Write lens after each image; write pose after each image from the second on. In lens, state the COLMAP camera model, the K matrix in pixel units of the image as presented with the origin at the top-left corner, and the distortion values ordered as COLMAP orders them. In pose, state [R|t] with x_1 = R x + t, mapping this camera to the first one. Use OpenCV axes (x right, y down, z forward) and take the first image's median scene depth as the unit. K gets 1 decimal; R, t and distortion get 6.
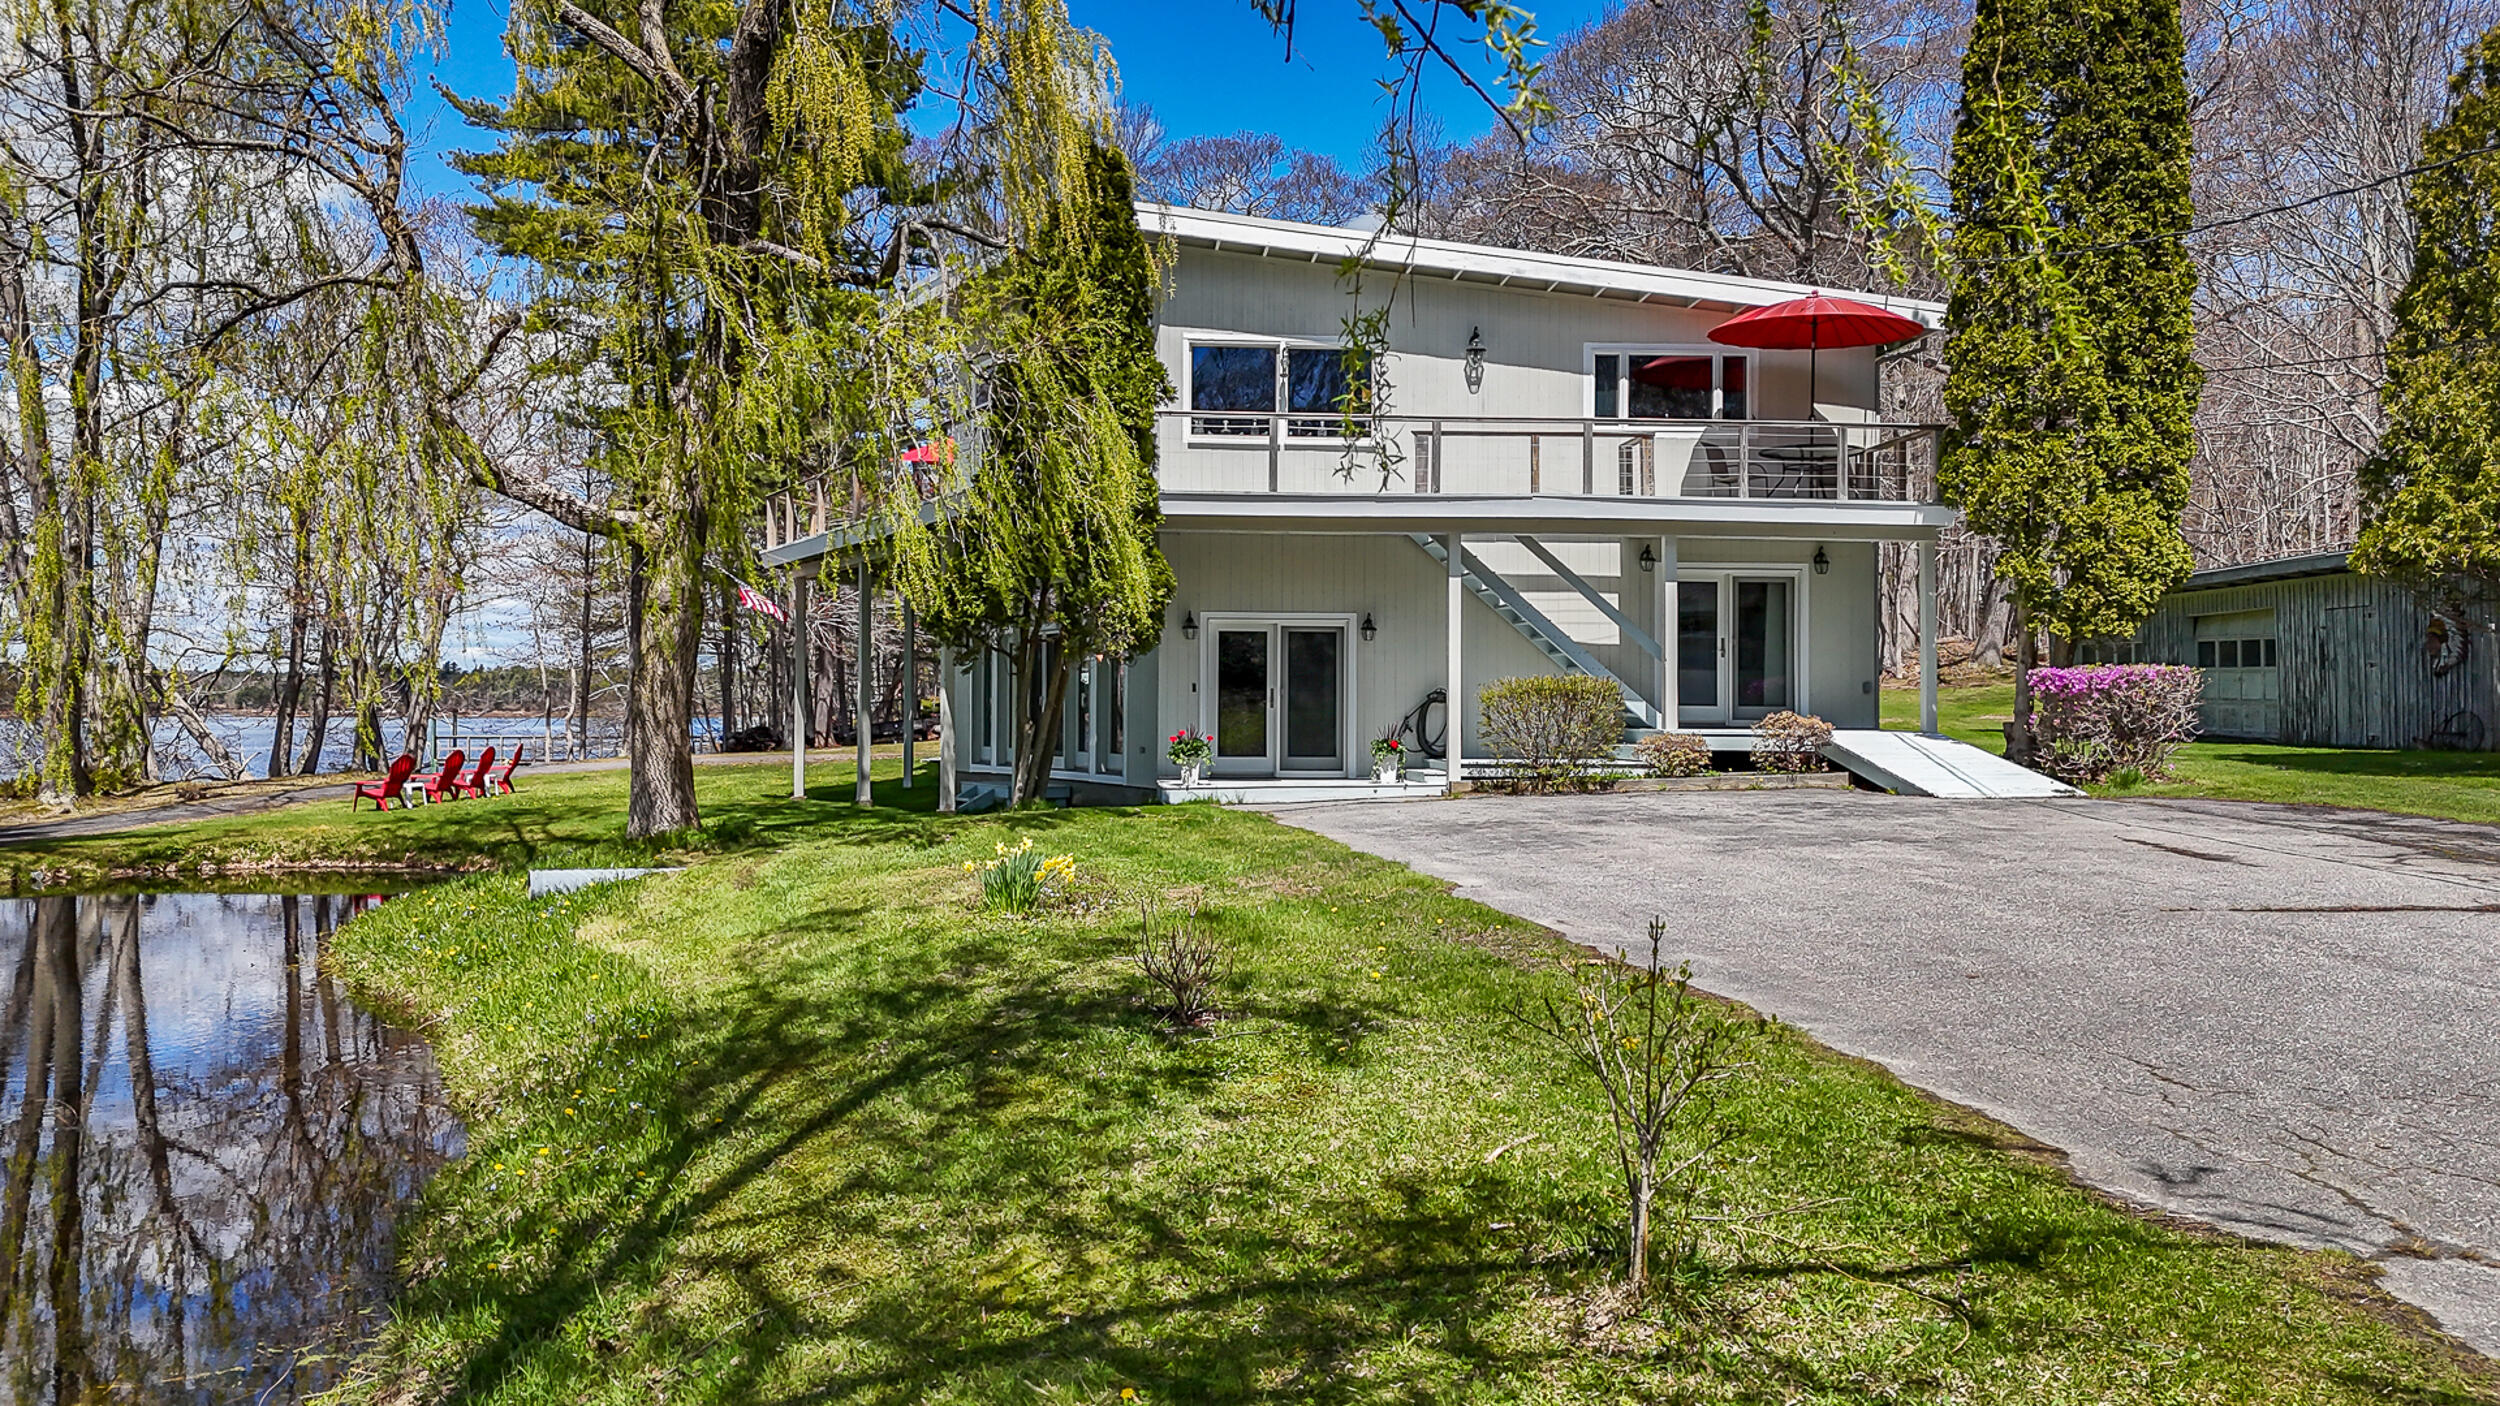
lens RADIAL K [[1940.1, 0, 1257.9], [0, 1940.1, 668.8], [0, 0, 1]] dist [0.116528, 0.000863]
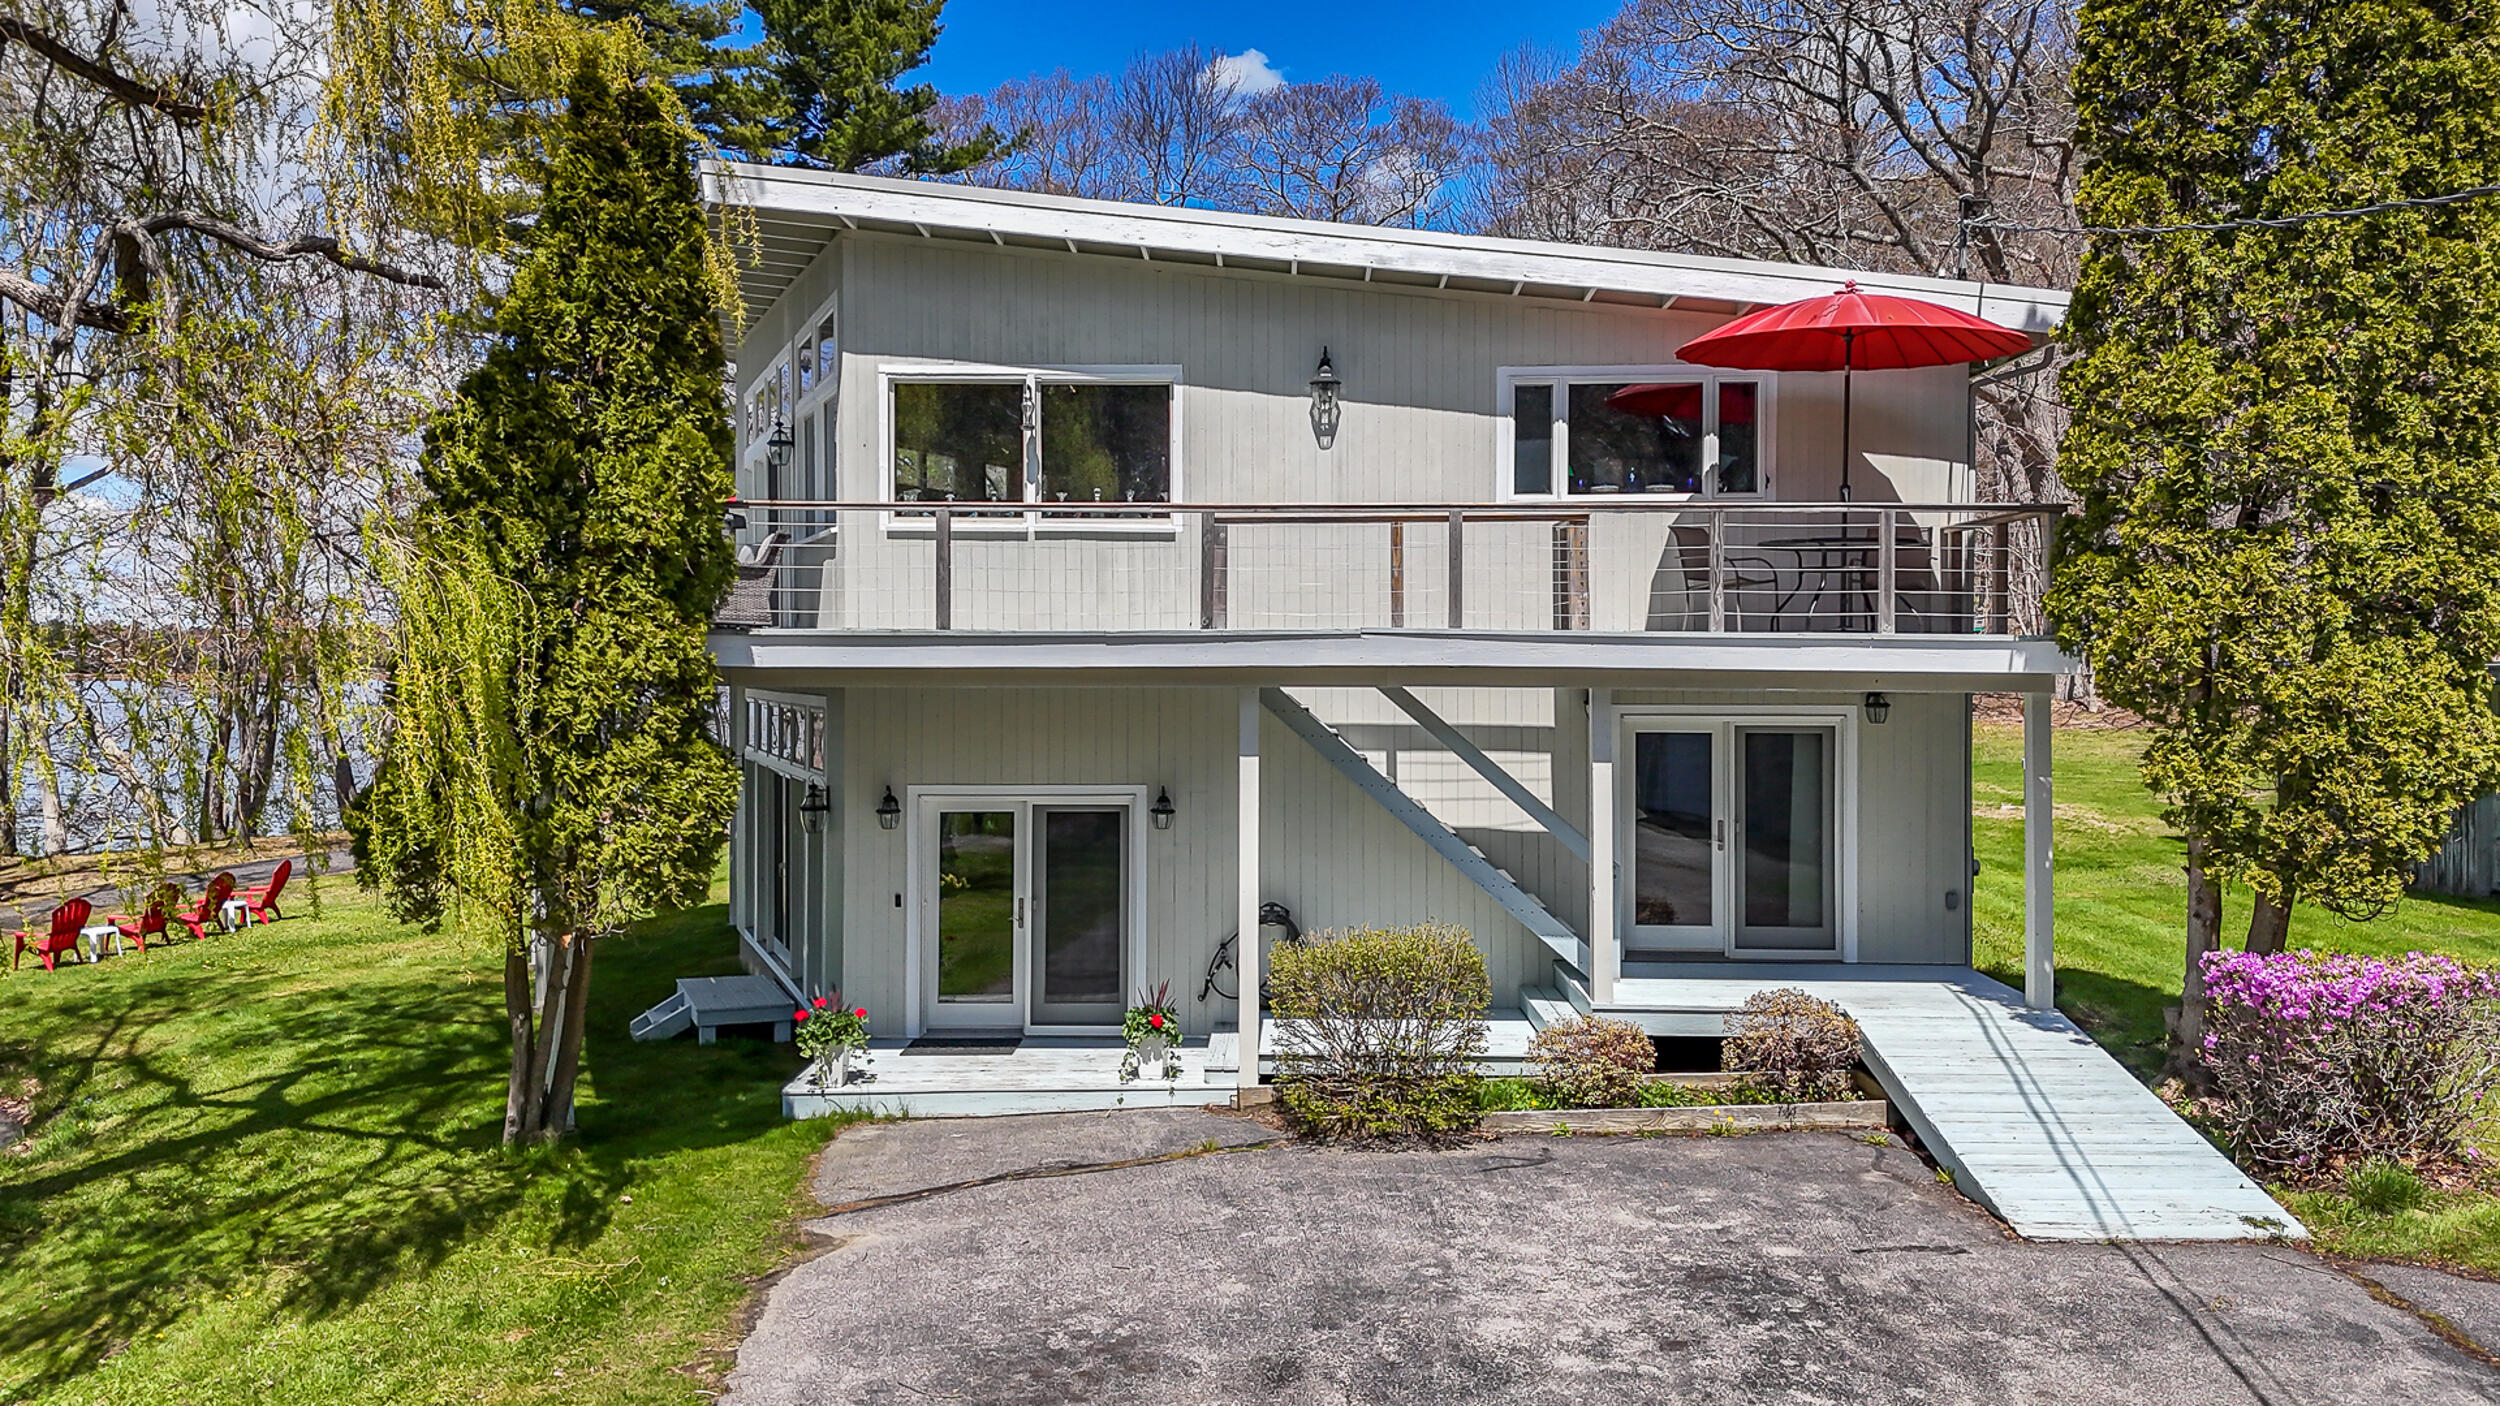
lens RADIAL K [[1908.7, 0, 1239.7], [0, 1908.7, 692.6], [0, 0, 1]] dist [0.127711, -0.101724]
pose [[0.993533, -0.001830, -0.113531, 0.176925], [0.005850, 0.999367, 0.035081, -0.094033], [0.113394, -0.035518, 0.992915, 0.407841]]
